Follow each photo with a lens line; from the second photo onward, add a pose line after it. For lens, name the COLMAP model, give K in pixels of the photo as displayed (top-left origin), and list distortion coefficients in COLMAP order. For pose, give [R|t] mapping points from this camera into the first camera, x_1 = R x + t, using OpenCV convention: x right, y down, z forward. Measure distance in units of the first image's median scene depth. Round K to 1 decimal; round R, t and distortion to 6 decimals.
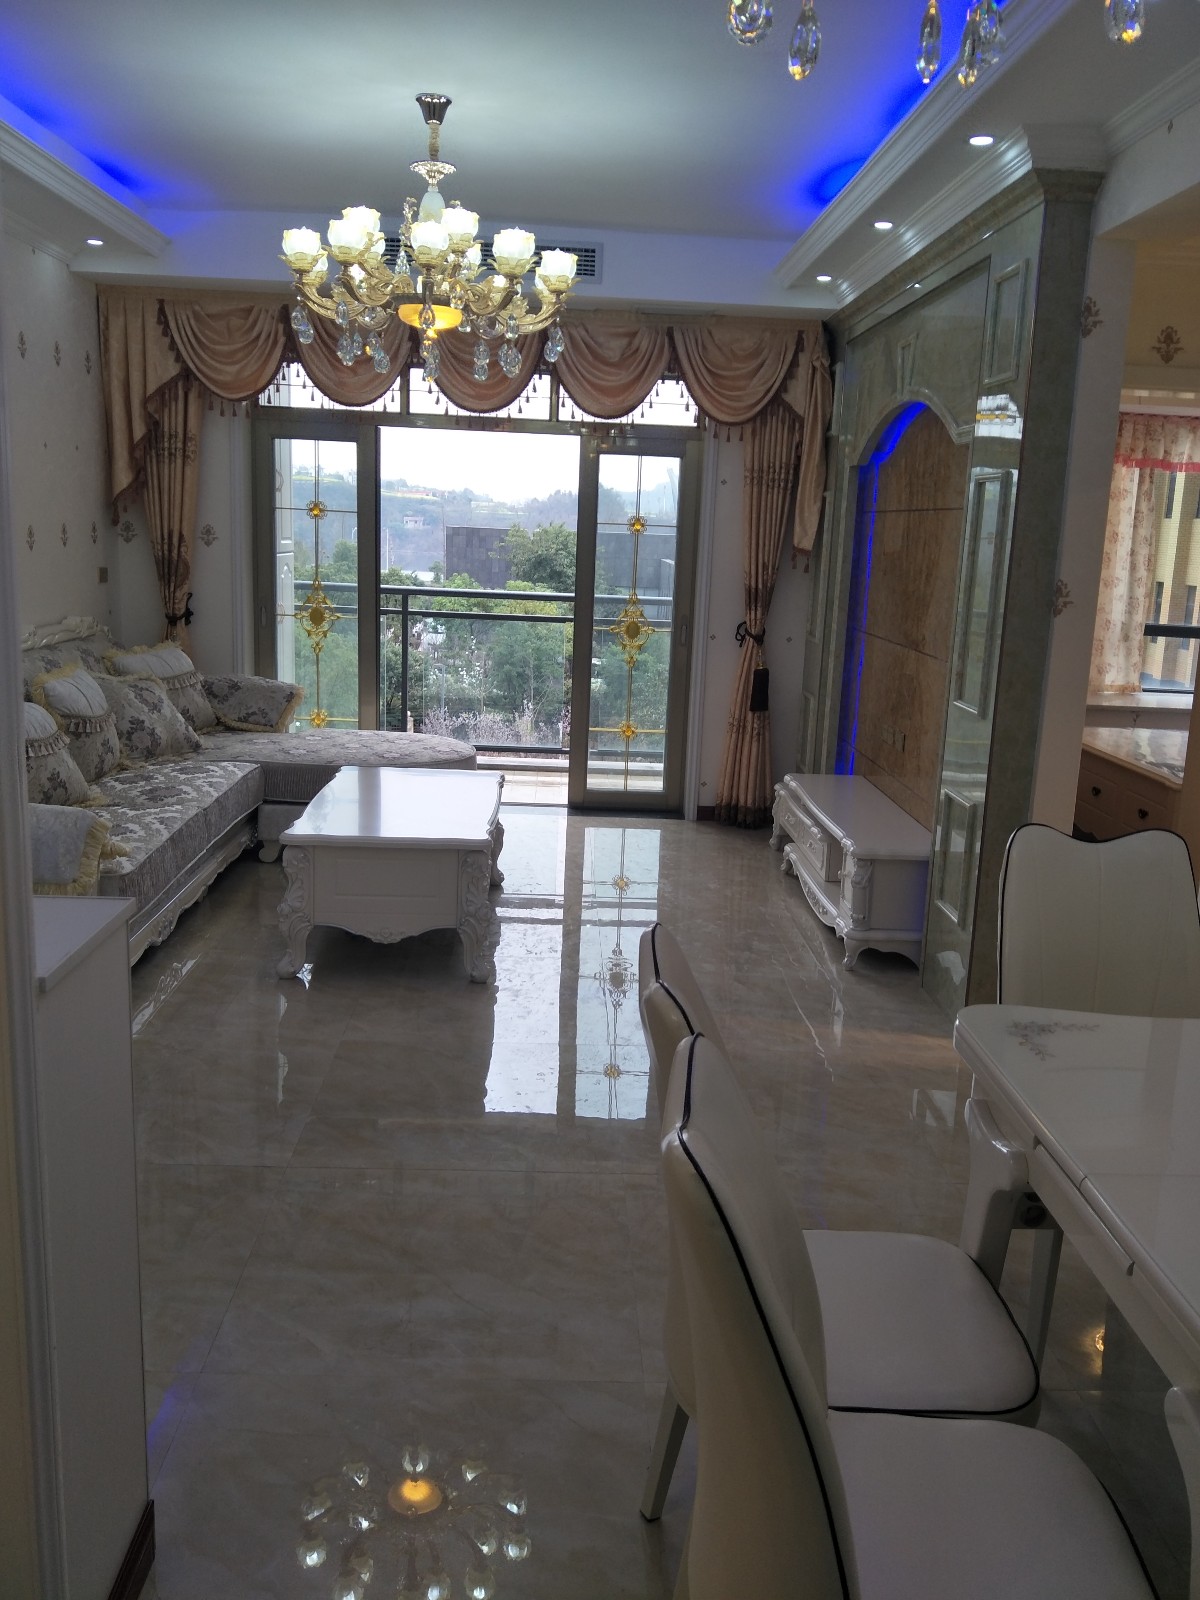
lens RADIAL K [[1340.7, 0, 609.6], [0, 1340.7, 806.1], [0, 0, 1]] dist [0.042457, -0.090511]
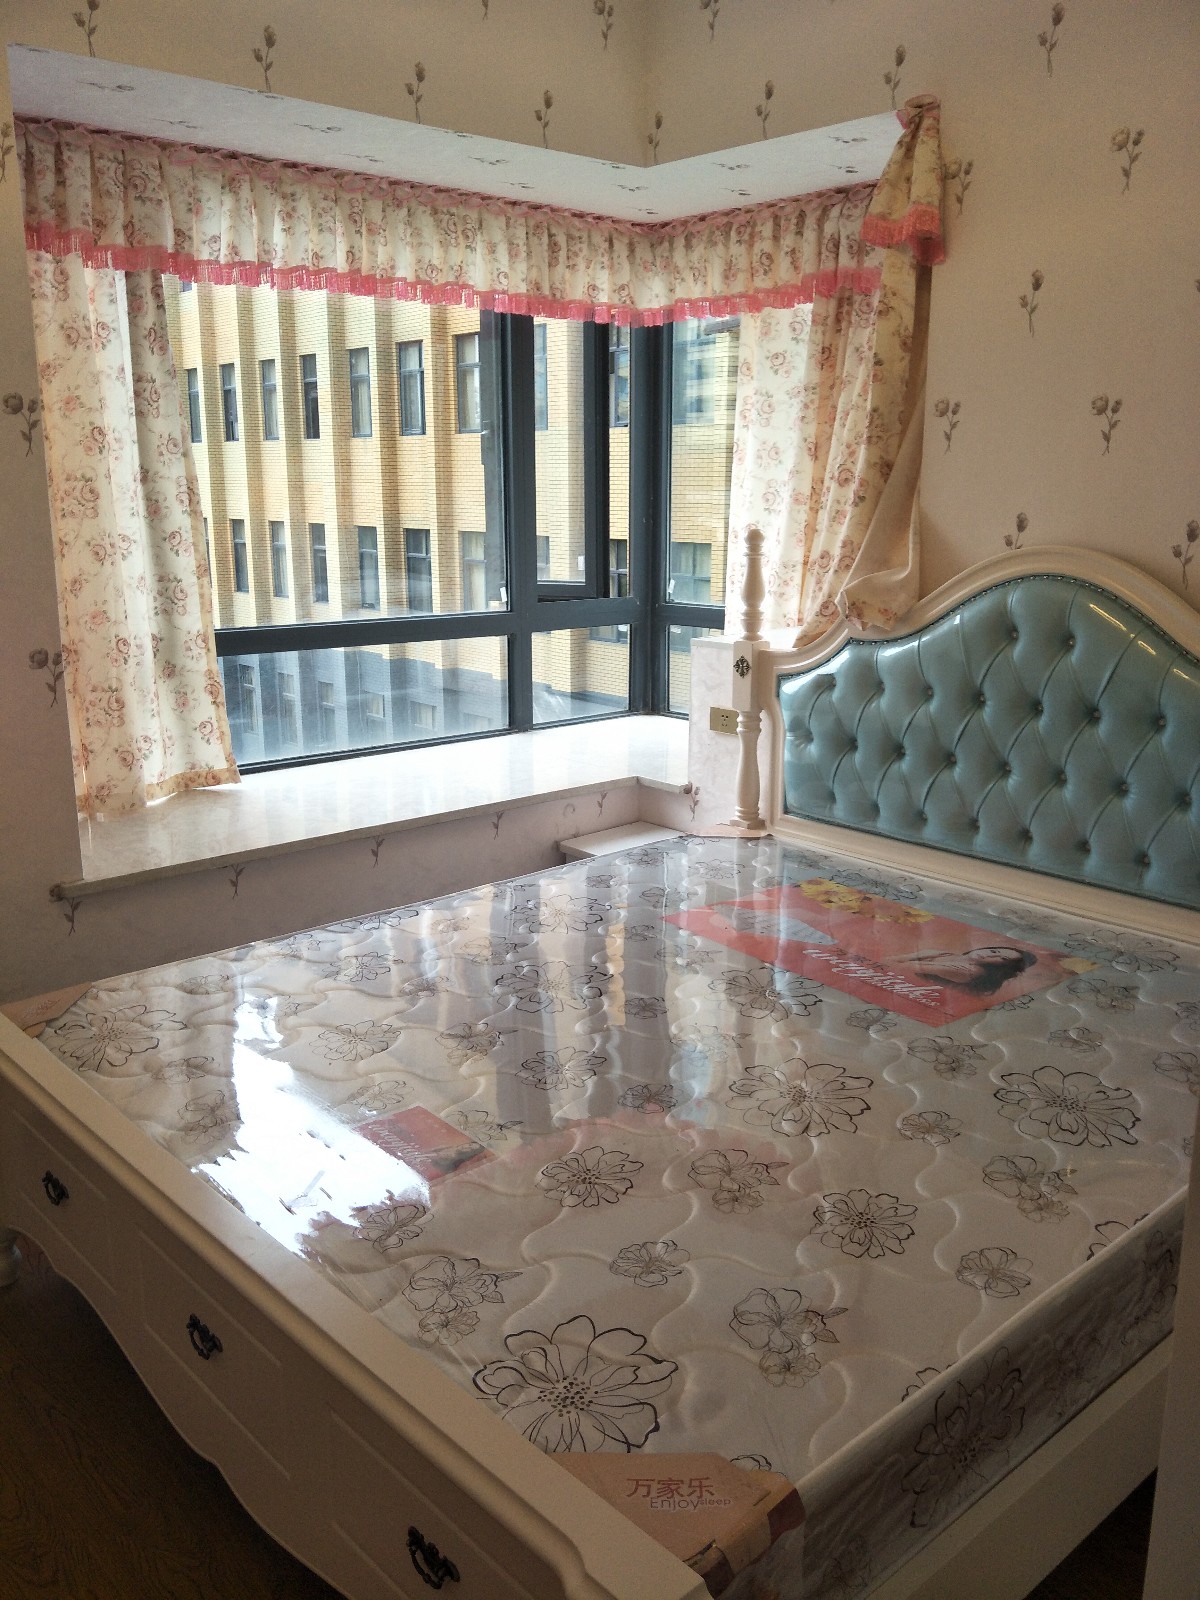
lens RADIAL K [[1340.7, 0, 591.2], [0, 1340.7, 800.0], [0, 0, 1]] dist [0.042457, -0.090511]
pose [[0.778404, -0.179063, 0.601684, 0.225642], [0.160309, 0.983378, 0.085262, -0.101686], [-0.606950, 0.030087, 0.794171, 0.587084]]
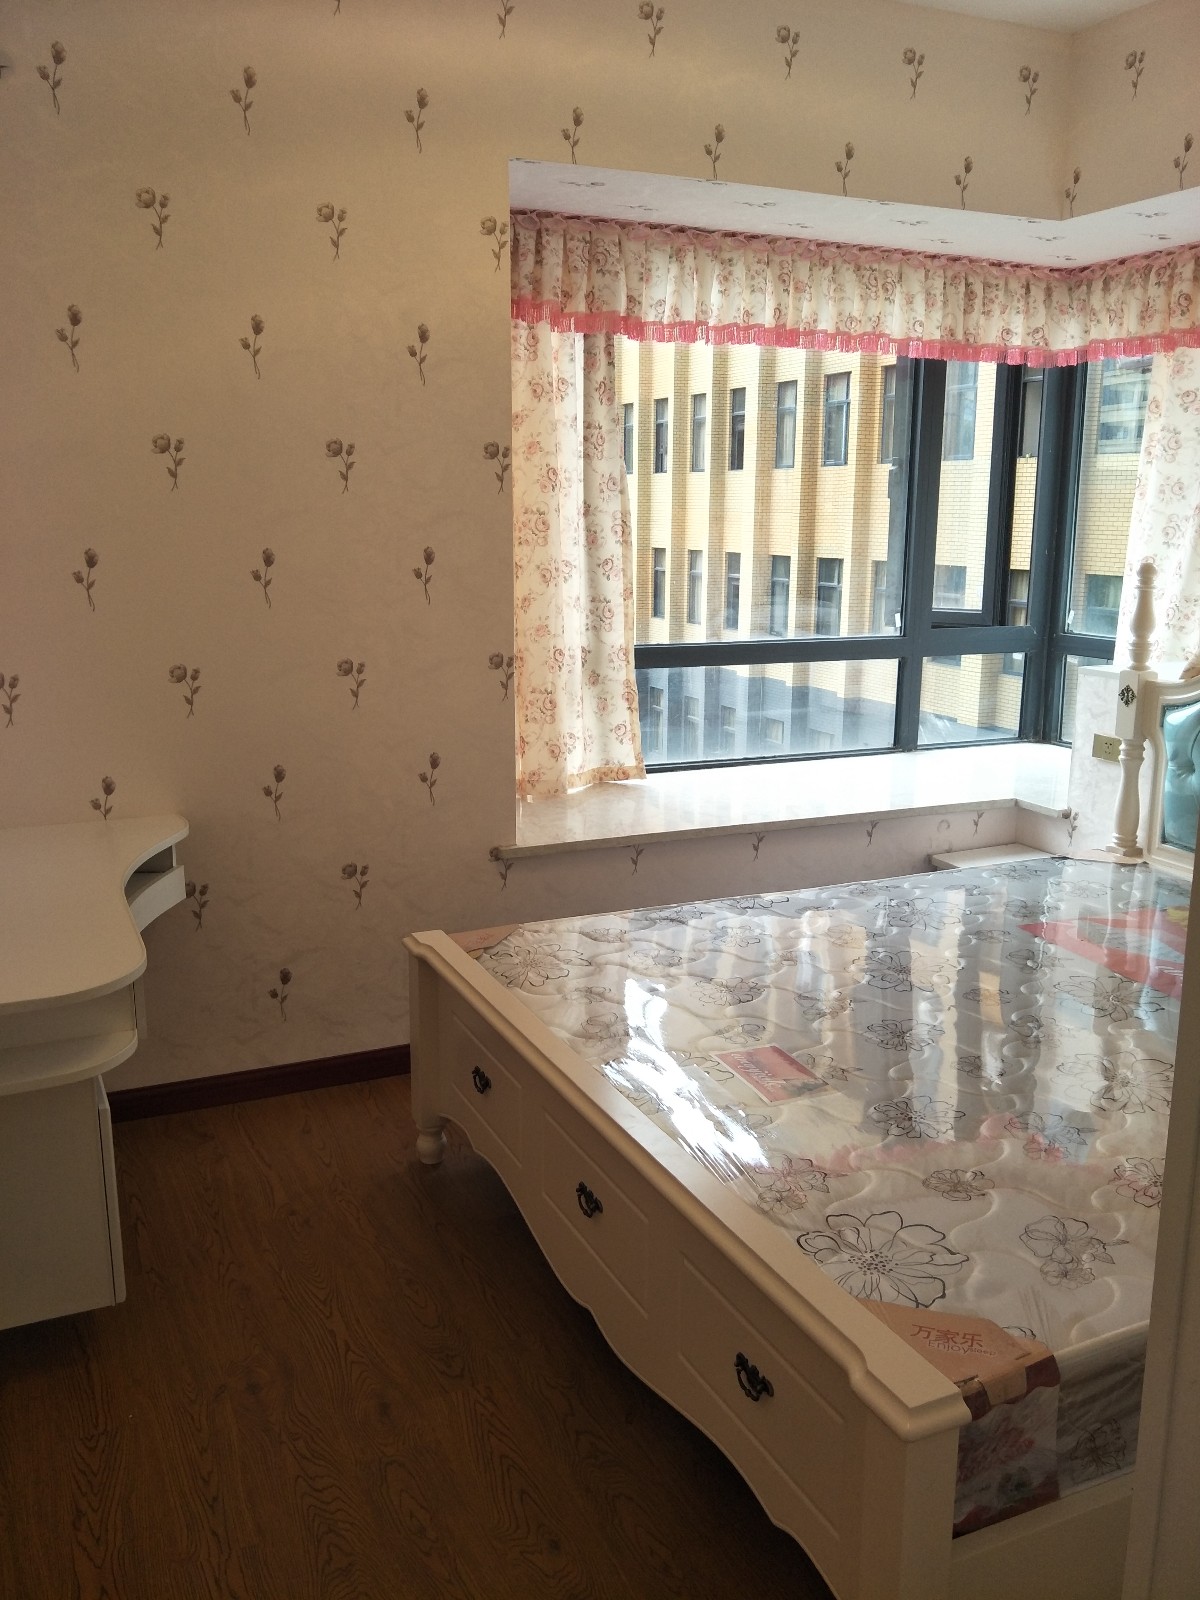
lens RADIAL K [[1340.7, 0, 586.4], [0, 1340.7, 814.1], [0, 0, 1]] dist [0.042457, -0.090511]
pose [[0.930983, -0.110863, 0.347821, 0.205861], [0.105169, 0.993829, 0.035271, -0.095054], [-0.349585, 0.003744, 0.936897, 0.545495]]
